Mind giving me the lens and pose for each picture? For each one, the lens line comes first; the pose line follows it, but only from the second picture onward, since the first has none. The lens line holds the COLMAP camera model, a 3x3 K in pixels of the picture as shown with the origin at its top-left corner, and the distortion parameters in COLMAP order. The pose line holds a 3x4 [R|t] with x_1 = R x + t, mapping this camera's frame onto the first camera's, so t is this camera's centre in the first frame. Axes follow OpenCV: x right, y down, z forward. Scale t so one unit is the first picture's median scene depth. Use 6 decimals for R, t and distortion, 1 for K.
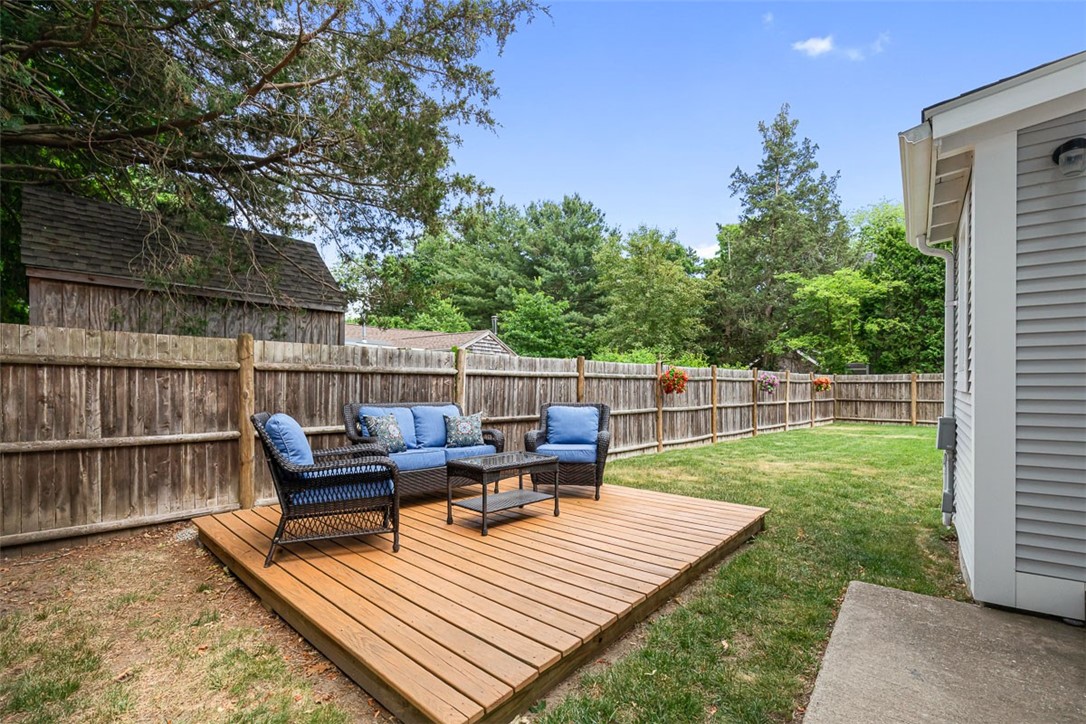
lens RADIAL K [[493.4, 0, 541.7], [0, 493.4, 394.4], [0, 0, 1]] dist [0.001194, 0.000226]
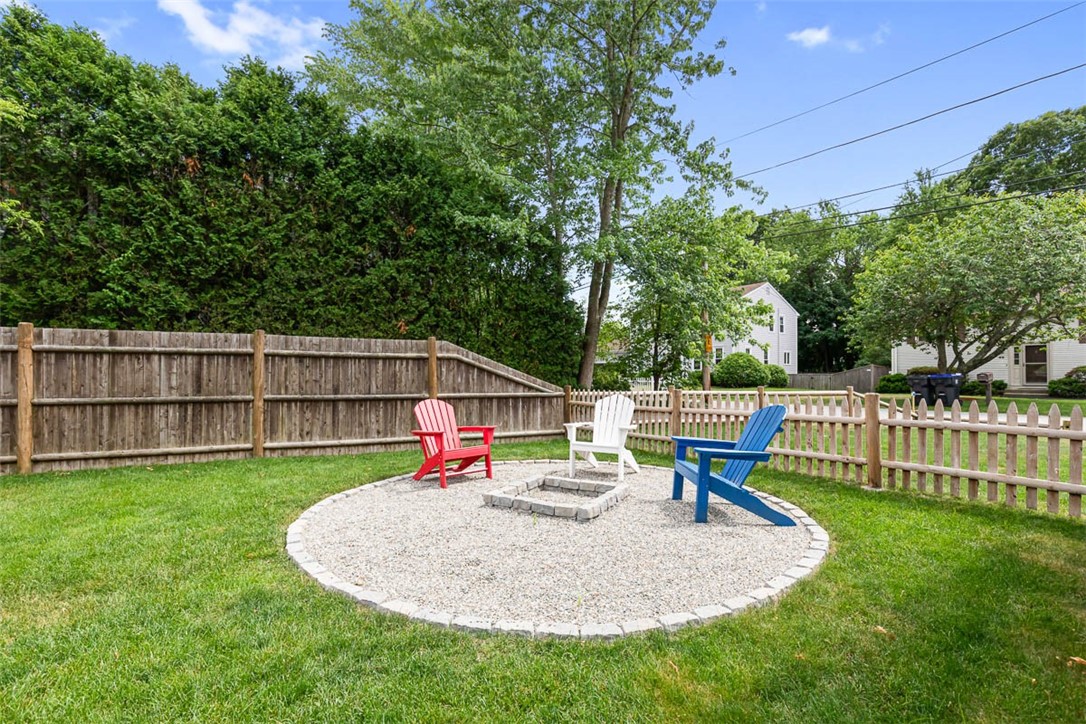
lens RADIAL K [[482.9, 0, 543.0], [0, 482.9, 362.0], [0, 0, 1]] dist [0.002063, 0.000556]
pose [[0.261292, 0.022874, 0.964989, 0.456405], [0.016355, 0.999471, -0.028119, -0.000113], [-0.965121, 0.023130, 0.260780, 0.484230]]
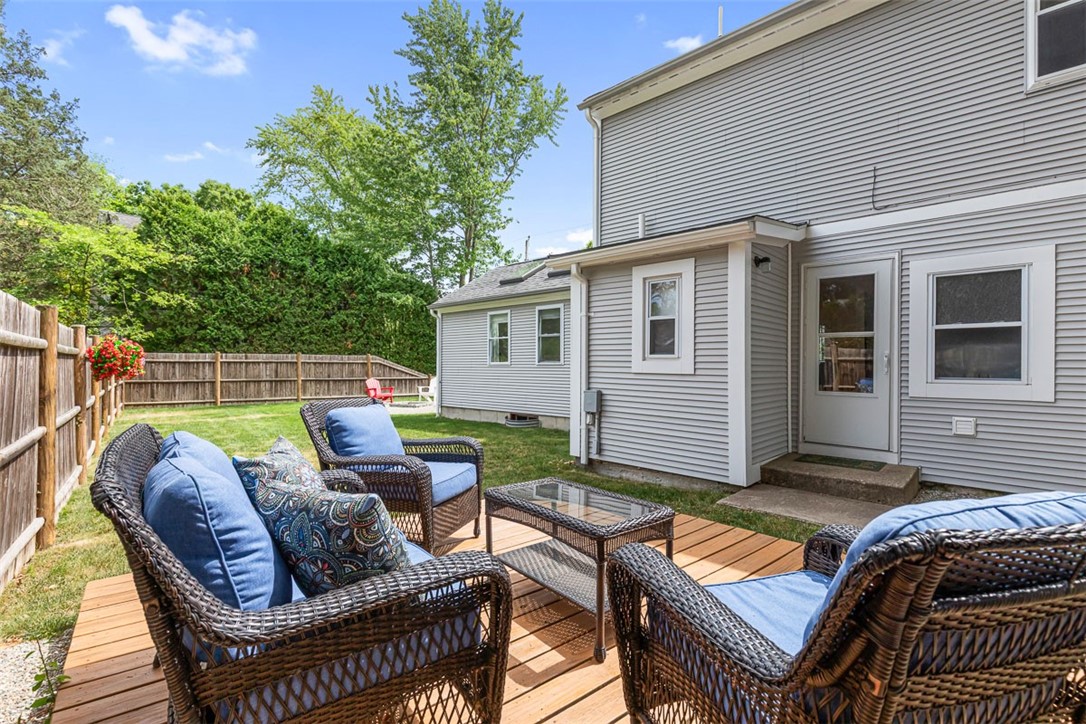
lens RADIAL K [[482.9, 0, 543.0], [0, 482.9, 362.0], [0, 0, 1]] dist [0.002063, 0.000556]
pose [[0.100770, 0.004166, 0.994901, -0.138626], [0.017023, 0.999838, -0.005911, -0.006596], [-0.994764, 0.017532, 0.100683, 0.219401]]
